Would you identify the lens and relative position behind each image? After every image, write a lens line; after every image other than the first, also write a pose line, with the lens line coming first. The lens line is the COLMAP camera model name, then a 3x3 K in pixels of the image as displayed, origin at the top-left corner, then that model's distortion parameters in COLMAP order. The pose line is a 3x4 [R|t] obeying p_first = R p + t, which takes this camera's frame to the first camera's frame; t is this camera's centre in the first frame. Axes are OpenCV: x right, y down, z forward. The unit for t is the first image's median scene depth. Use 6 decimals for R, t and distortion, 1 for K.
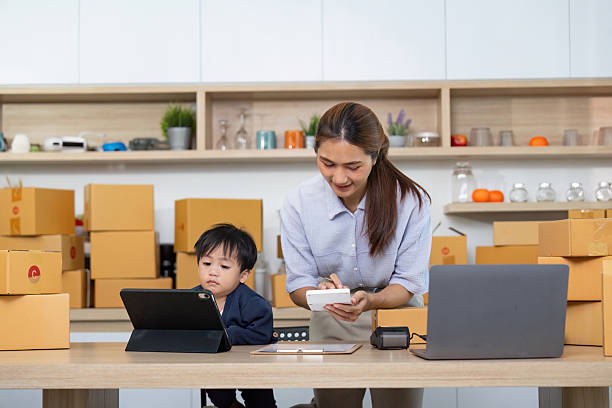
lens RADIAL K [[1267.1, 0, 306.0], [0, 1267.1, 204.0], [0, 0, 1]] dist [0.010561, -0.033564]
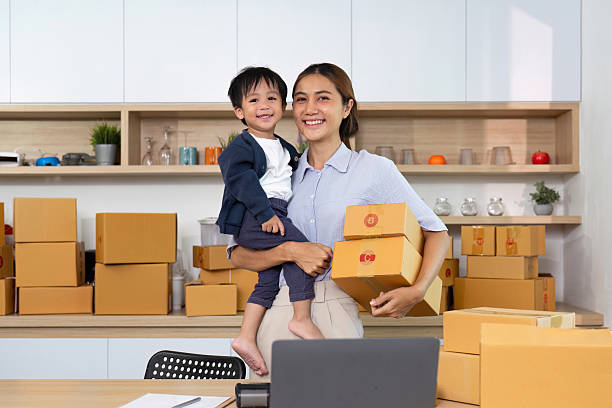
lens RADIAL K [[887.9, 0, 306.5], [0, 887.9, 244.9], [0, 0, 1]] dist [-0.034213, -0.010531]
pose [[0.999786, 0.006581, 0.019635, 0.056286], [-0.007842, 0.997867, 0.064808, -0.024408], [-0.019167, -0.064948, 0.997705, 0.234124]]
